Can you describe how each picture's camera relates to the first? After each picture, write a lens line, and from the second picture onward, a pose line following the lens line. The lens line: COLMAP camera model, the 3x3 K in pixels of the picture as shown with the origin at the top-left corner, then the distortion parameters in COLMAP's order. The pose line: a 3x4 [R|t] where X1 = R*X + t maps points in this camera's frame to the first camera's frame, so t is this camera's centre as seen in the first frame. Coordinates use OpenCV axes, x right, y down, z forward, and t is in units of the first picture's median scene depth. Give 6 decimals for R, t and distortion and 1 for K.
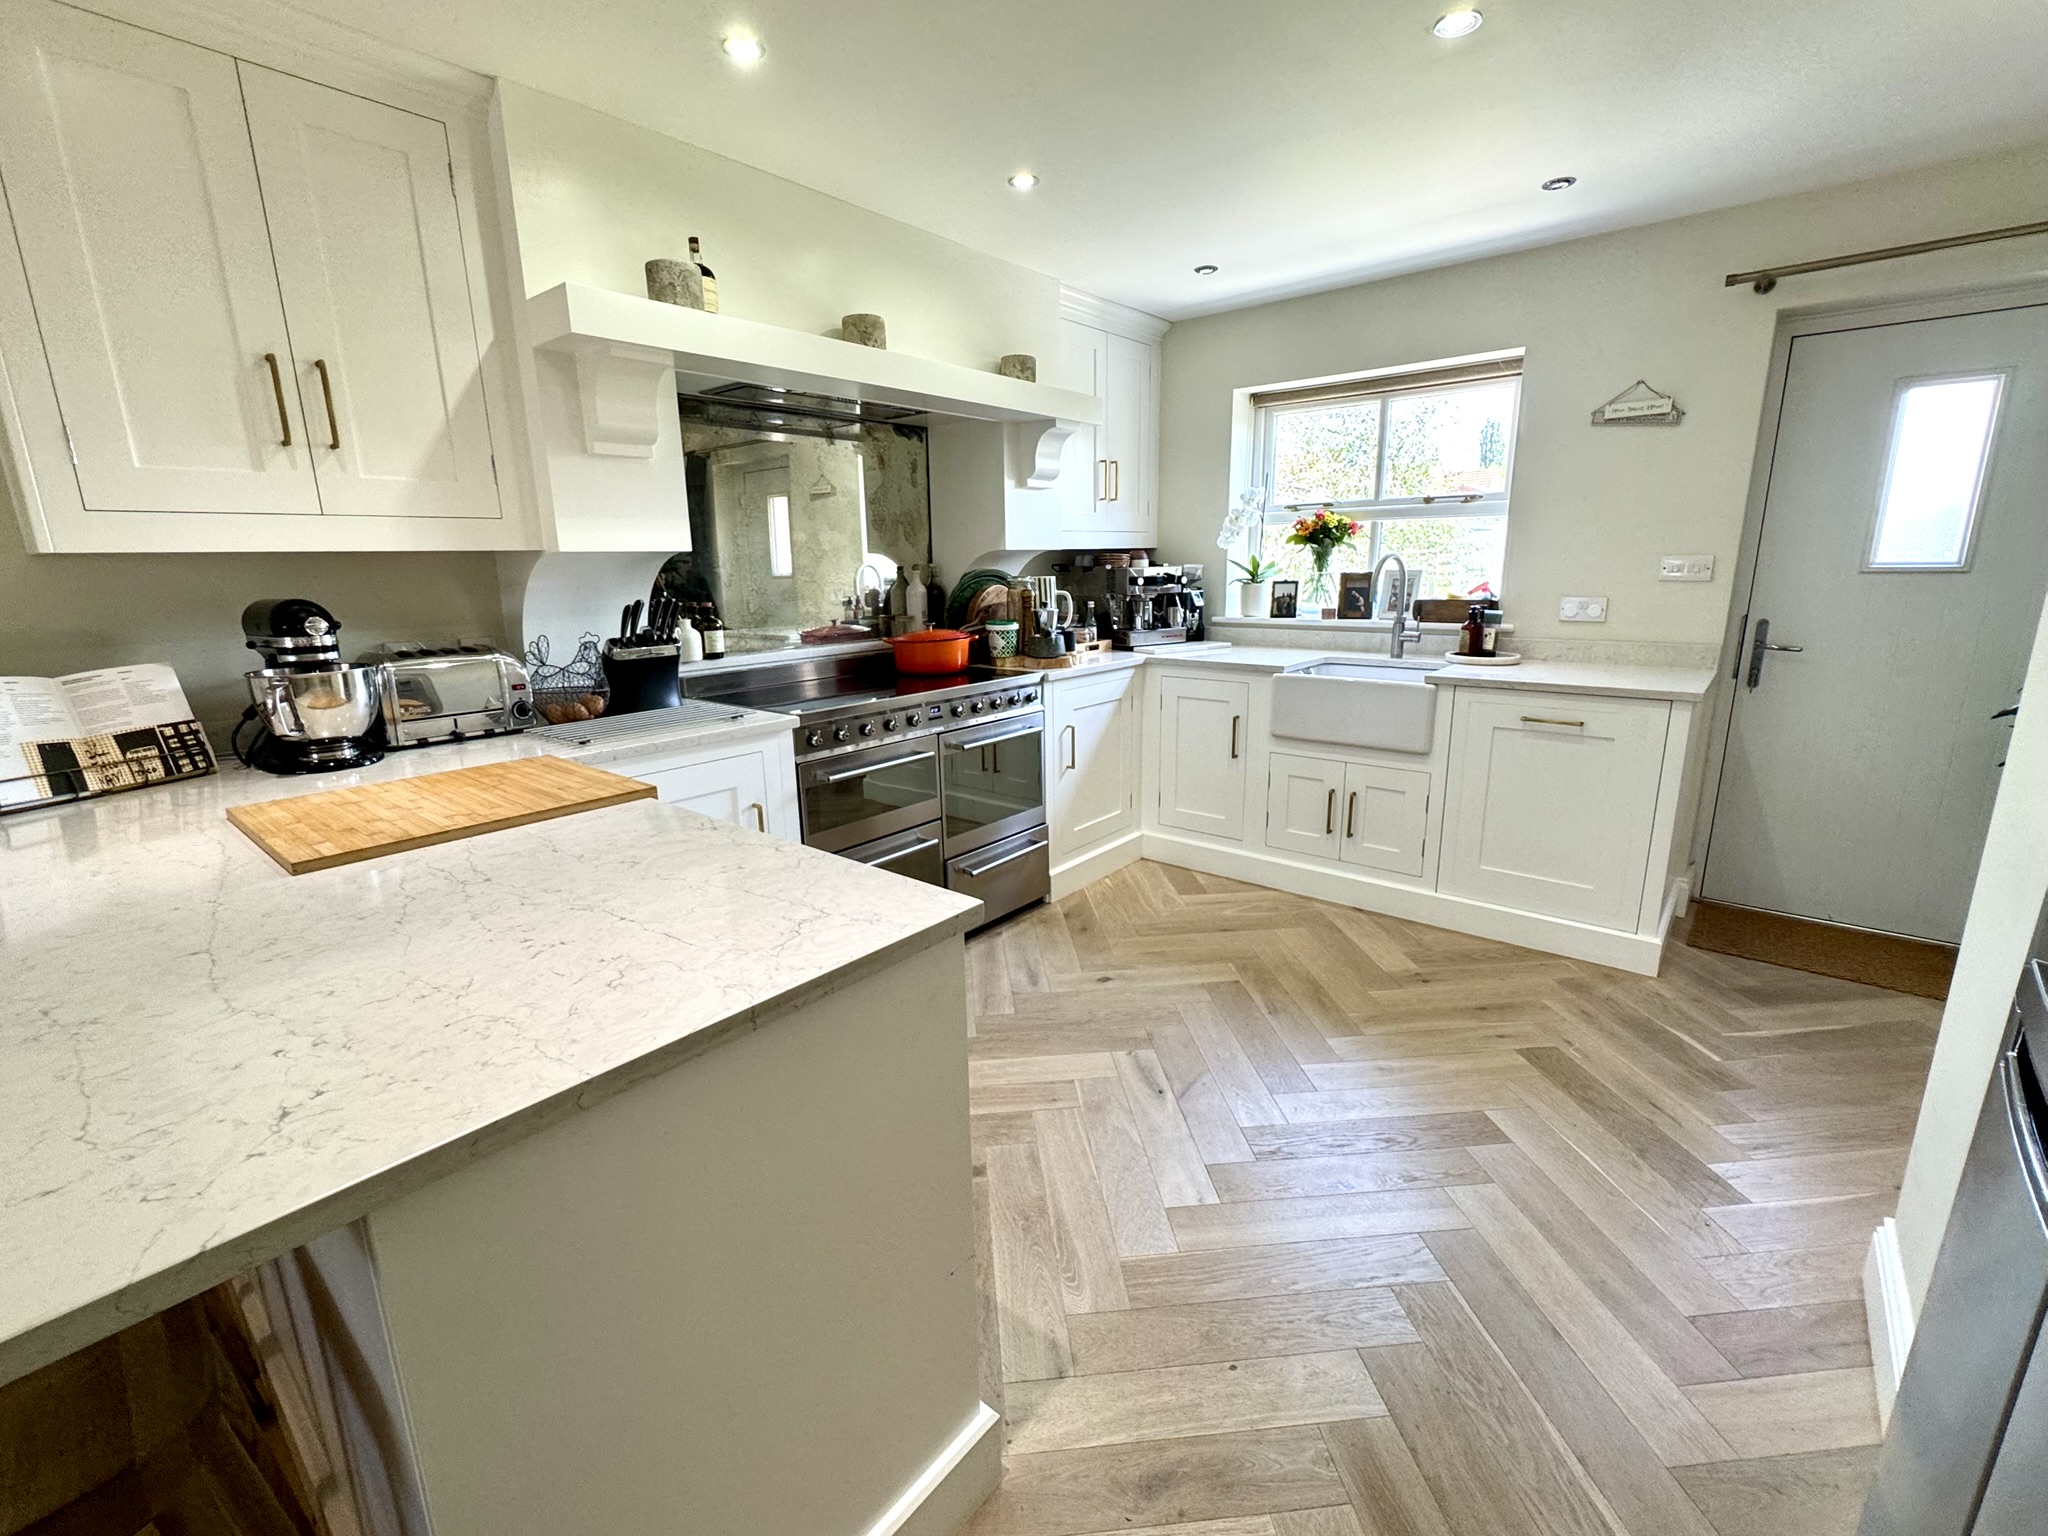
lens RADIAL K [[881.2, 0, 1024.0], [0, 881.2, 768.0], [0, 0, 1]] dist [-0.003639, 0.000449]
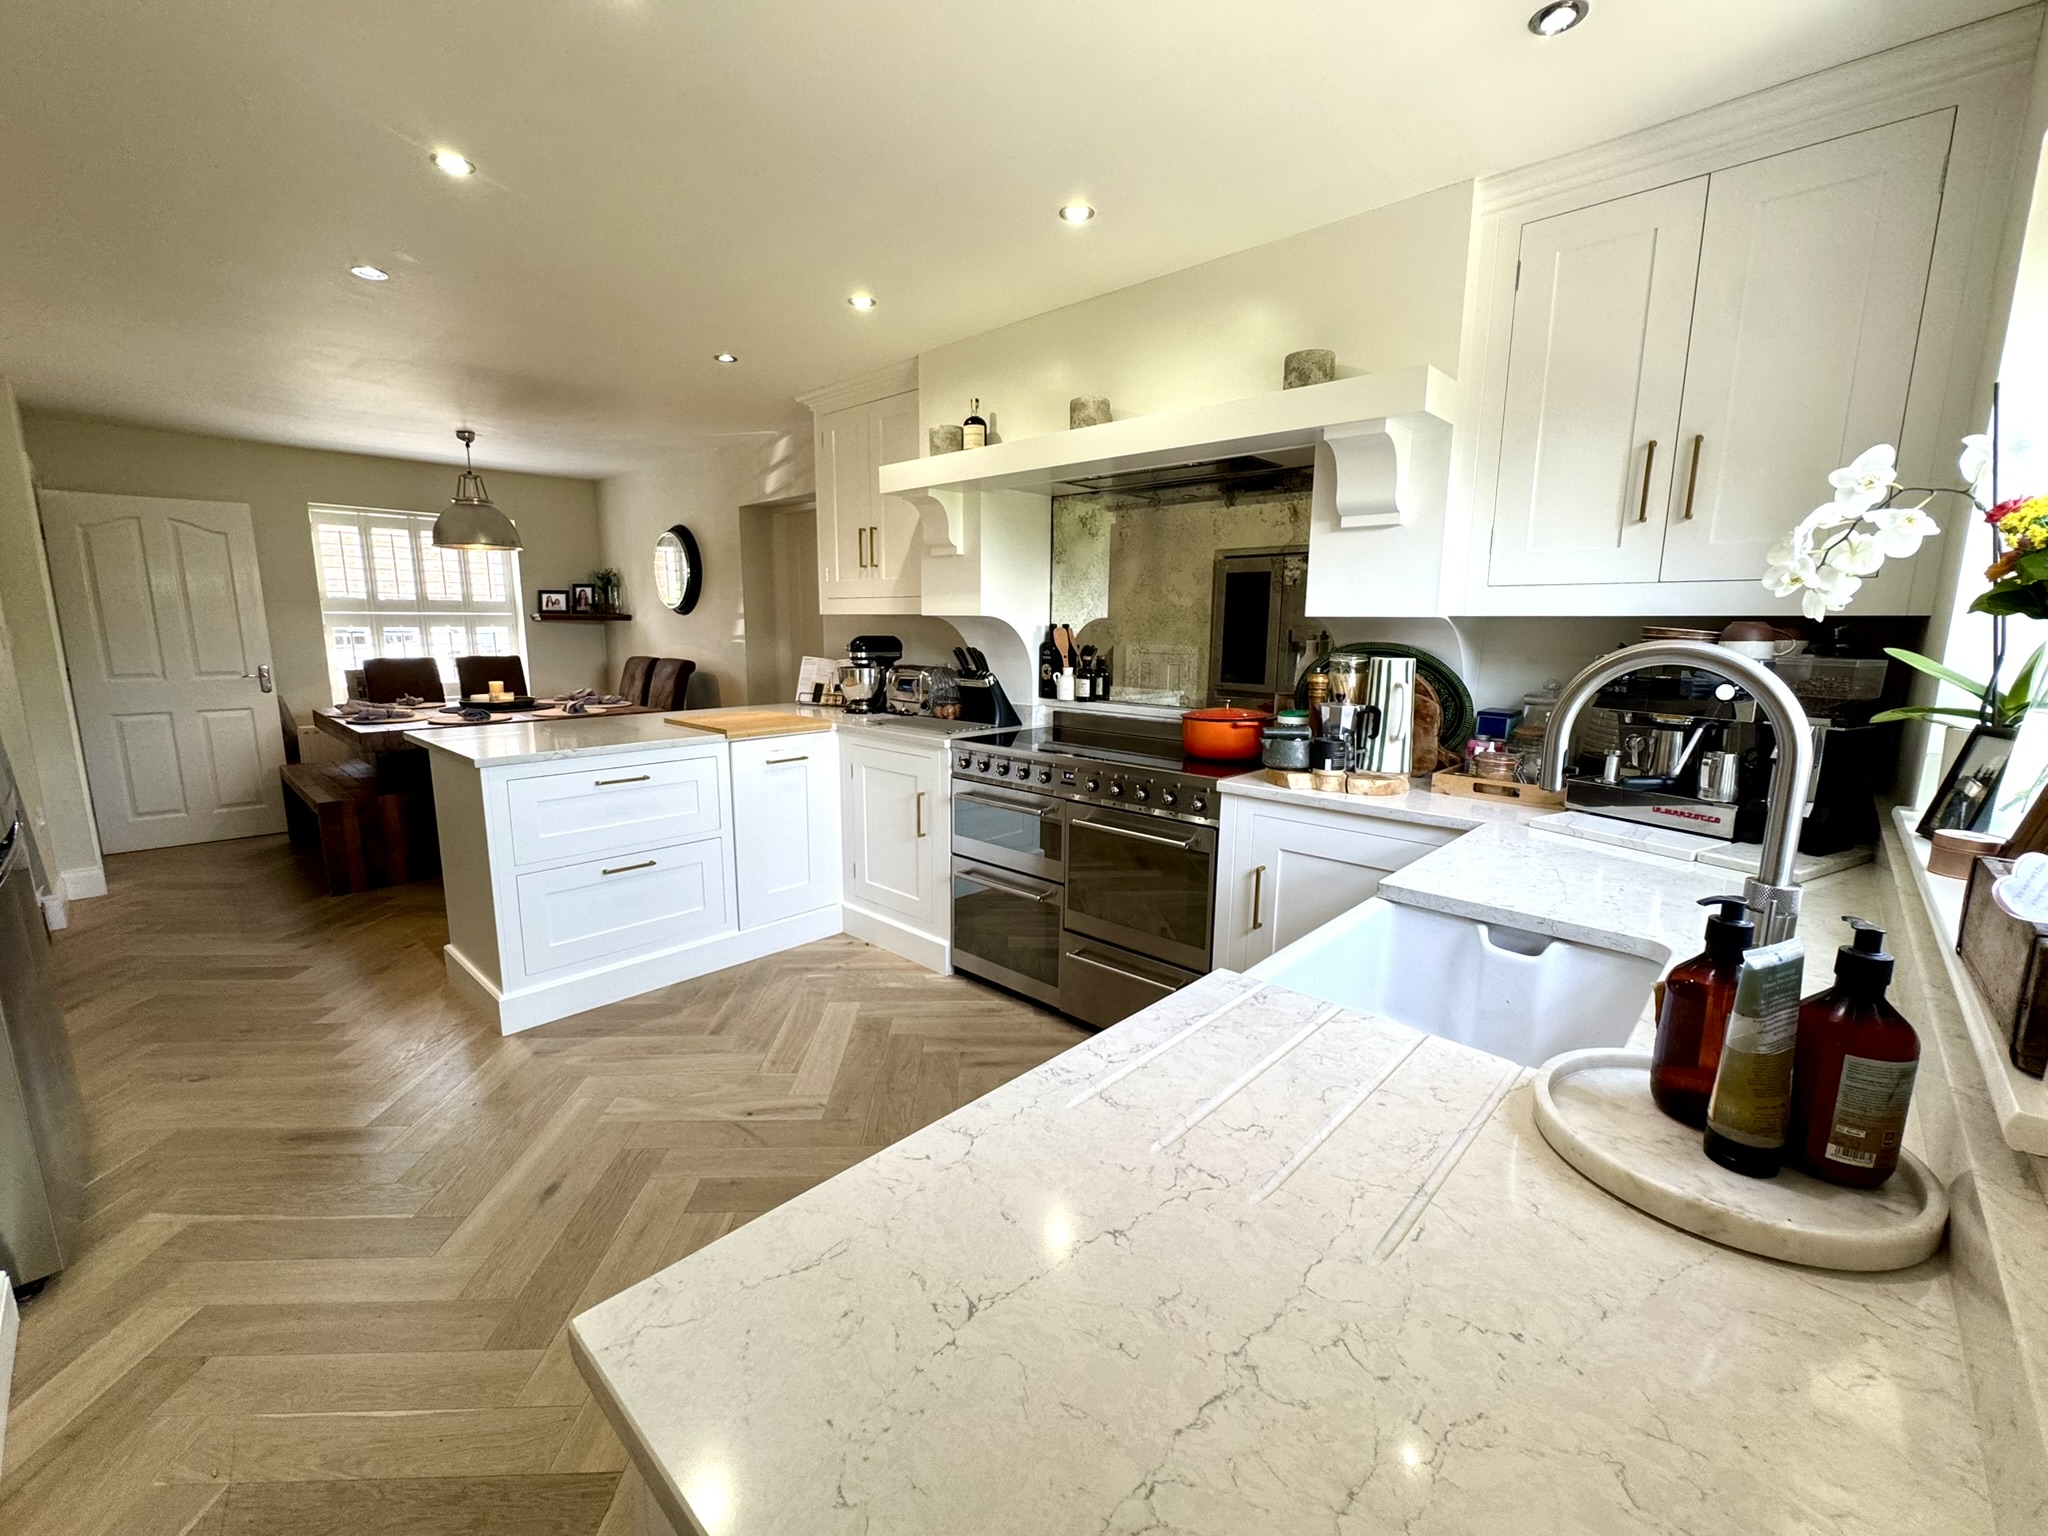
lens RADIAL K [[853.2, 0, 1024.0], [0, 853.2, 768.0], [0, 0, 1]] dist [-0.001205, -0.000012]
pose [[-0.056644, 0.186074, -0.980902, 0.857367], [-0.237051, 0.951878, 0.194257, -0.253125], [0.969844, 0.243527, -0.009809, 0.976108]]
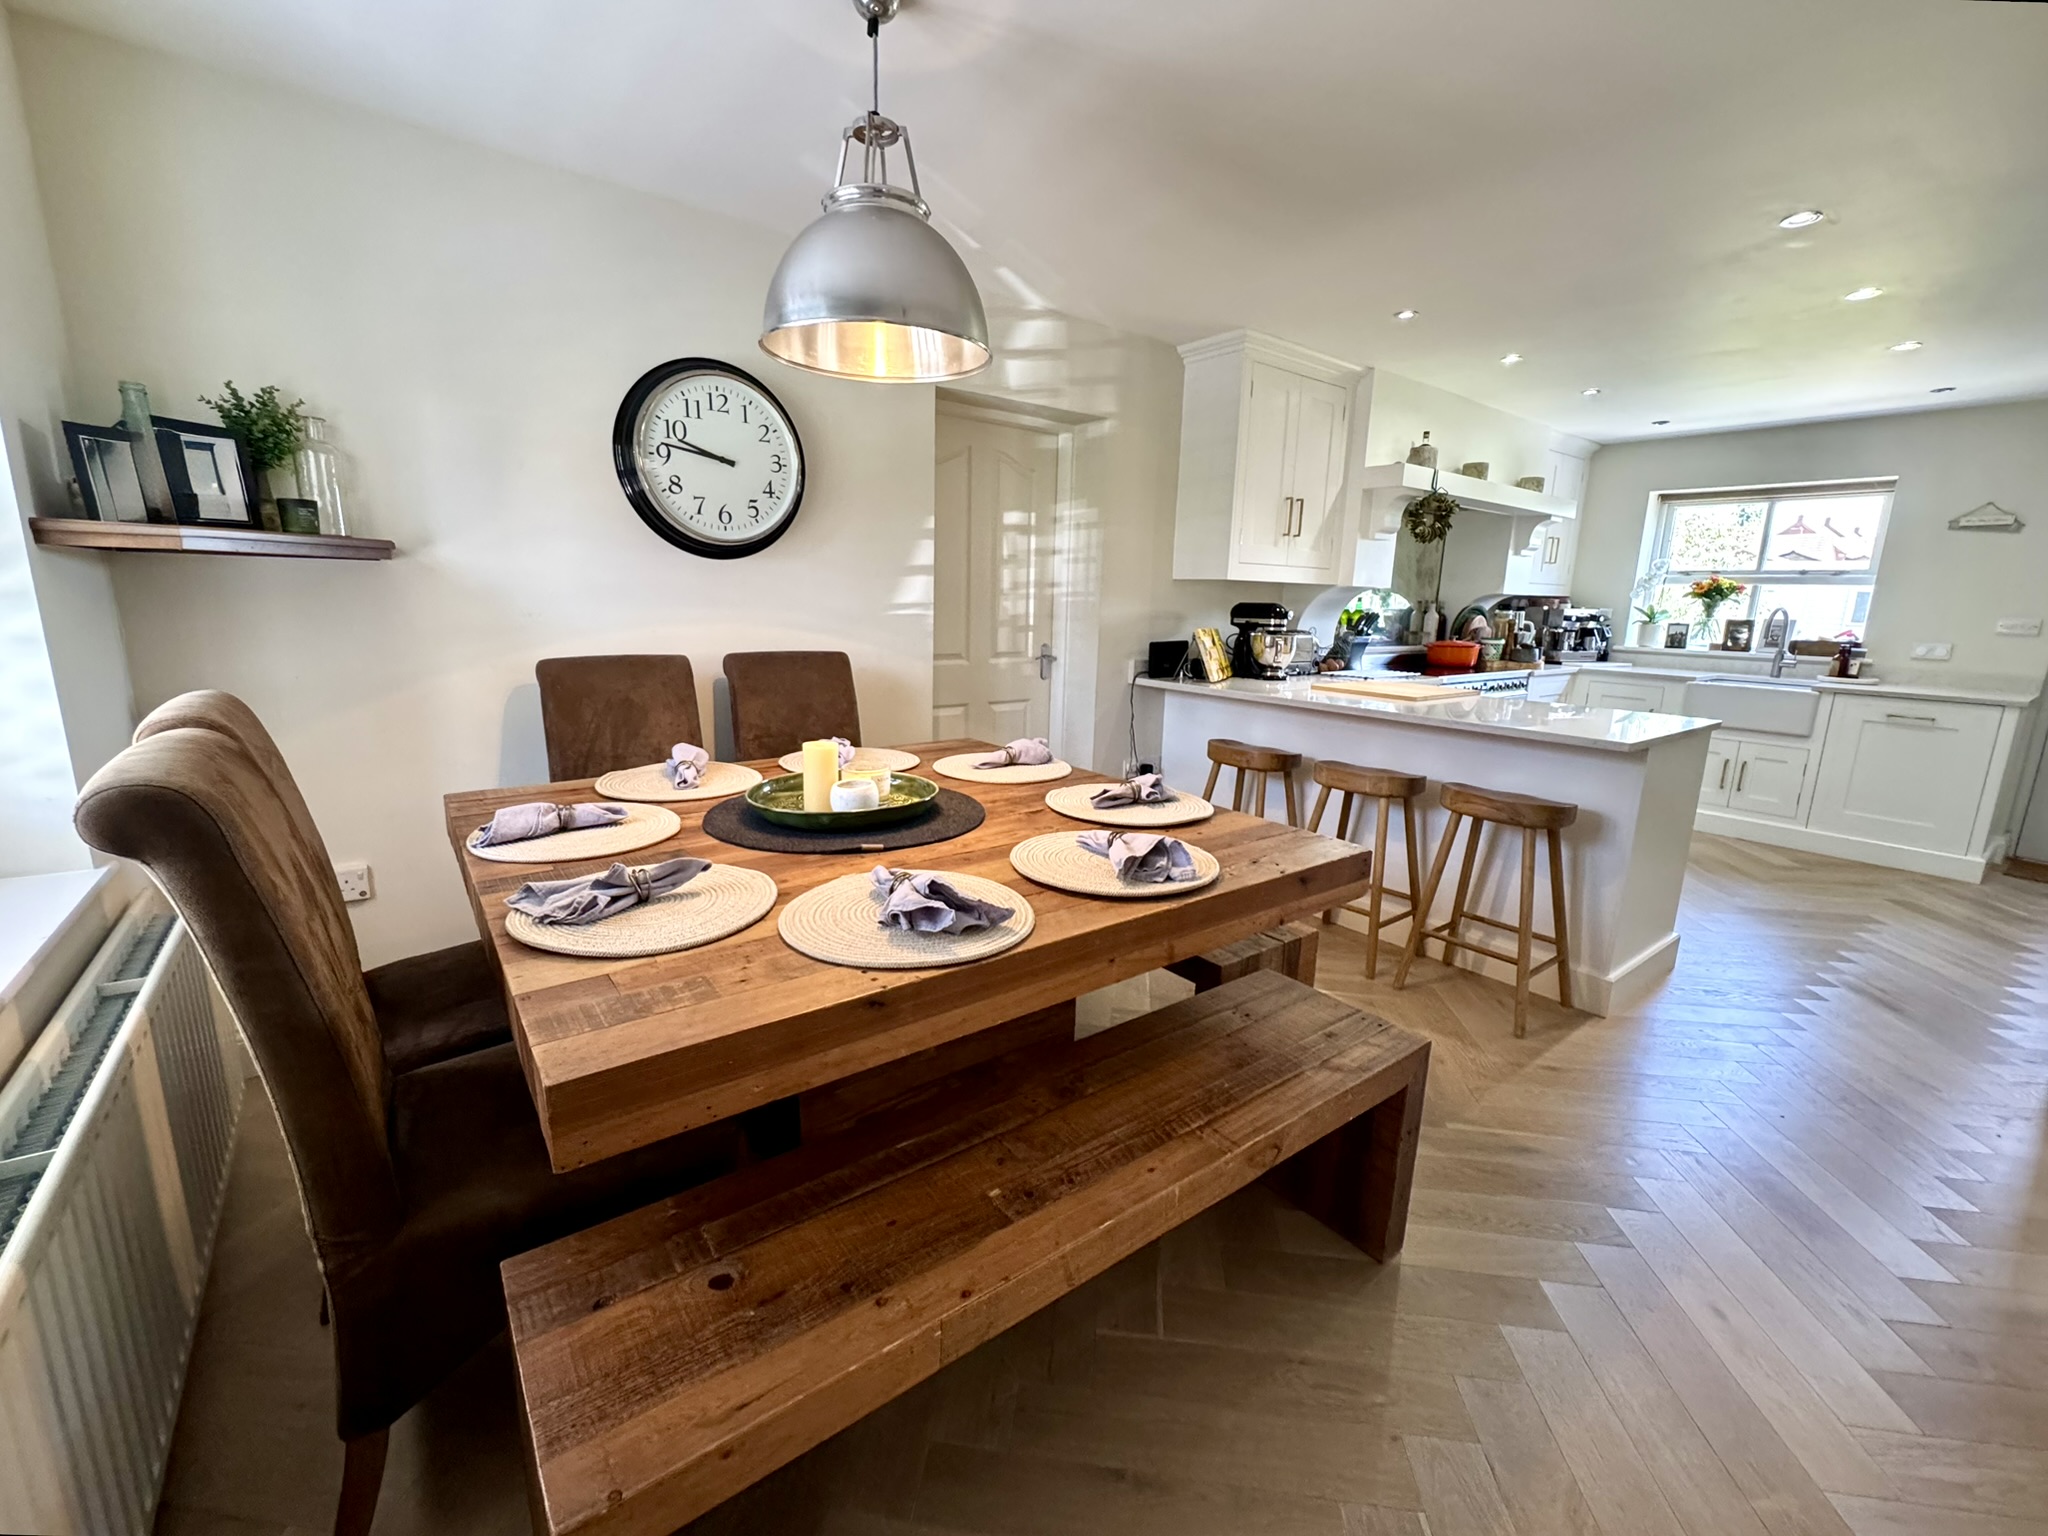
lens RADIAL K [[853.2, 0, 1024.0], [0, 853.2, 768.0], [0, 0, 1]] dist [-0.001205, -0.000012]
pose [[0.976275, 0.085381, -0.198989, -0.644544], [-0.091594, 0.995549, -0.022214, 0.218035], [0.196207, 0.039913, 0.979750, -0.811591]]
